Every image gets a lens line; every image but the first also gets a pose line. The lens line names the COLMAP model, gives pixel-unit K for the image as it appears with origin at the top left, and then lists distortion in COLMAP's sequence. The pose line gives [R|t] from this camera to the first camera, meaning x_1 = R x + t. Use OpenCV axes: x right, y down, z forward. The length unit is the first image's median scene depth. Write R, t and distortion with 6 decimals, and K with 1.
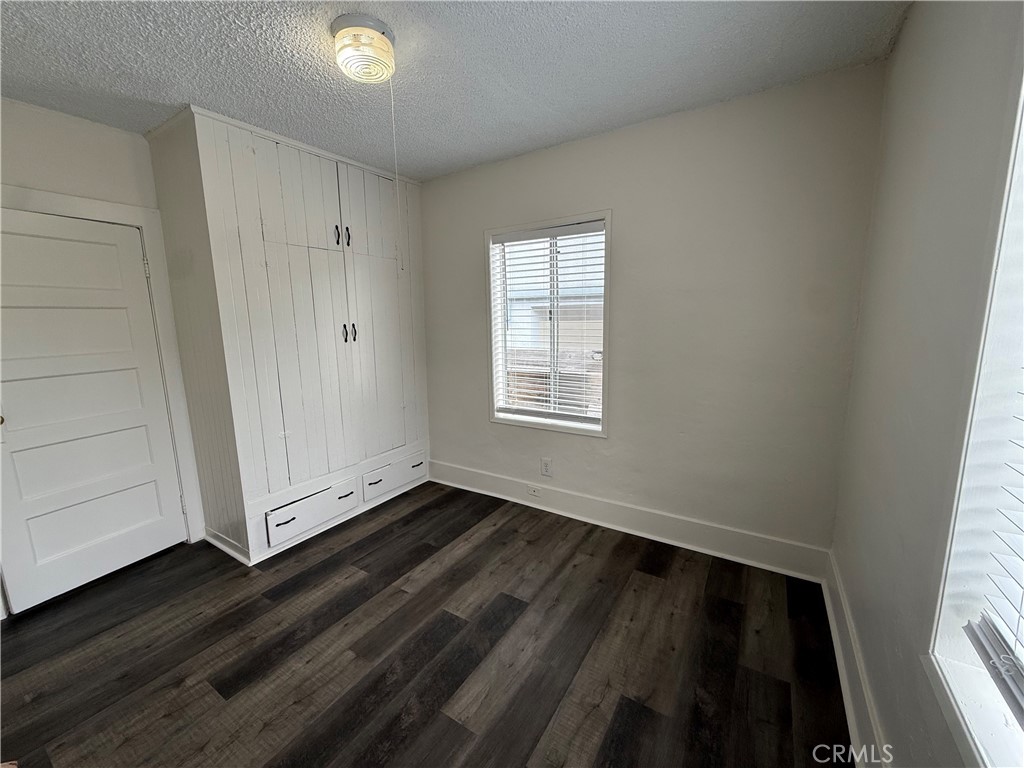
lens RADIAL K [[410.3, 0, 512.0], [0, 410.3, 384.0], [0, 0, 1]] dist [-0.001701, 0.000014]
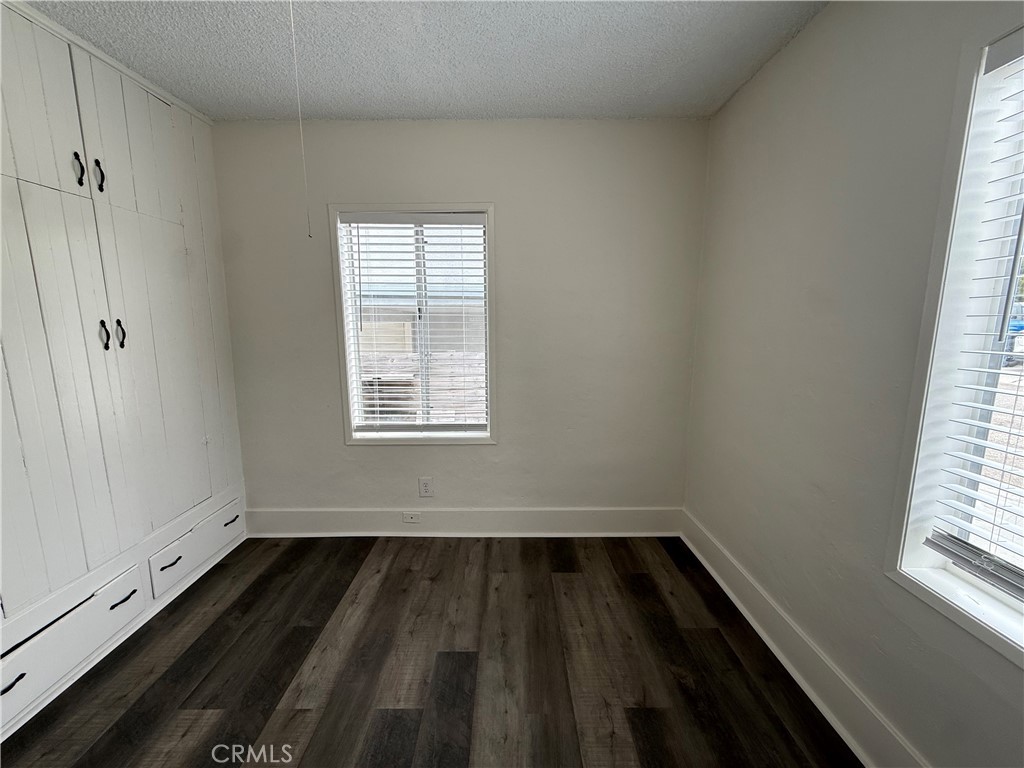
lens RADIAL K [[407.7, 0, 512.0], [0, 407.7, 384.0], [0, 0, 1]] dist [-0.001860, 0.000192]
pose [[0.842681, -0.068274, 0.534066, -0.239216], [0.072480, 0.997283, 0.013127, -0.016840], [-0.533512, 0.027647, 0.845341, 0.183351]]
